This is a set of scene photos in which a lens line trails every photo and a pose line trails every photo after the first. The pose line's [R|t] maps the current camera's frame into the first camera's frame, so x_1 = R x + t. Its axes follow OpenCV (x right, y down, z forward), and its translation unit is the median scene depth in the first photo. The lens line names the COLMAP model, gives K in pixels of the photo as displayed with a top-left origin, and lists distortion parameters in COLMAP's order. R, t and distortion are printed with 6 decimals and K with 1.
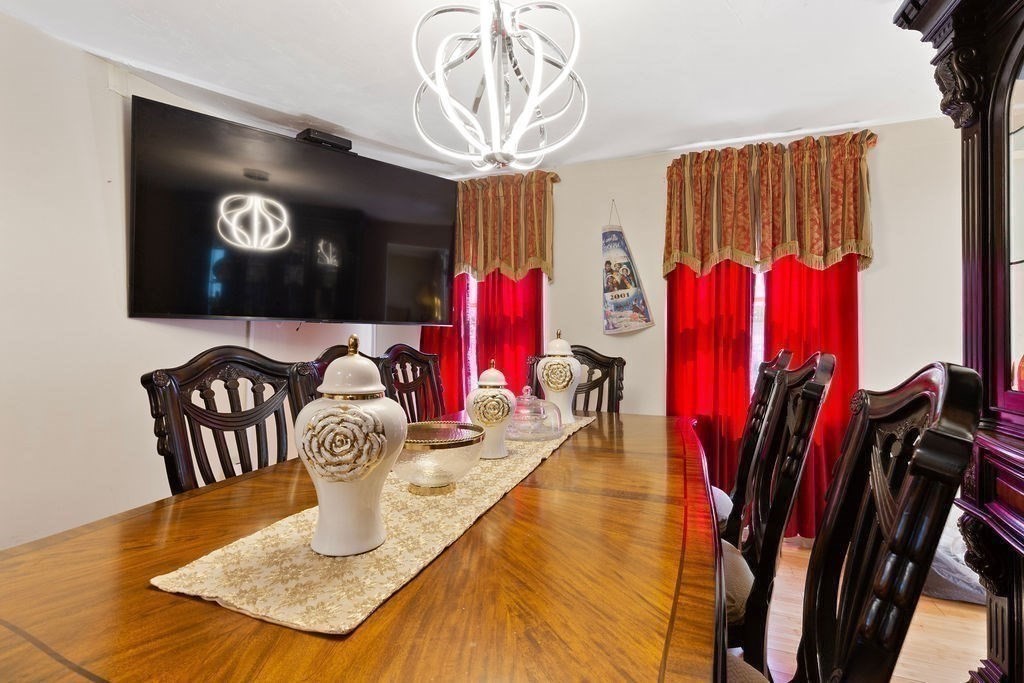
lens RADIAL K [[472.4, 0, 528.5], [0, 472.4, 338.2], [0, 0, 1]] dist [0.006967, -0.000443]
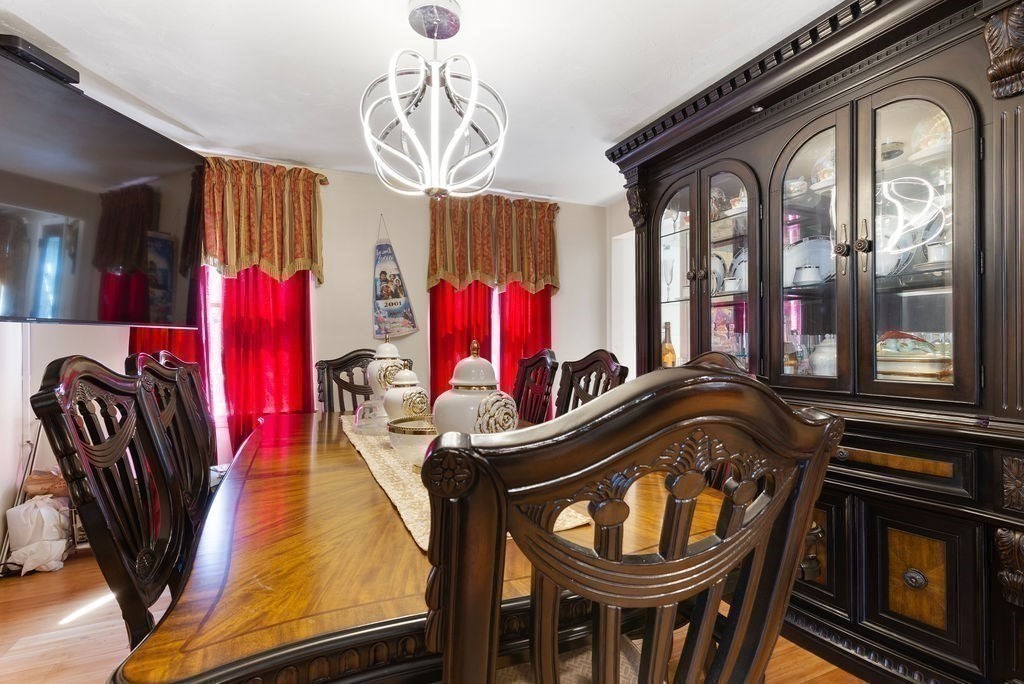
lens RADIAL K [[476.5, 0, 517.6], [0, 476.5, 352.1], [0, 0, 1]] dist [0.007828, -0.000749]
pose [[0.709166, -0.022887, 0.704670, -0.400752], [0.007388, 0.999659, 0.025033, -0.002297], [-0.705002, -0.012547, 0.709094, 0.000663]]
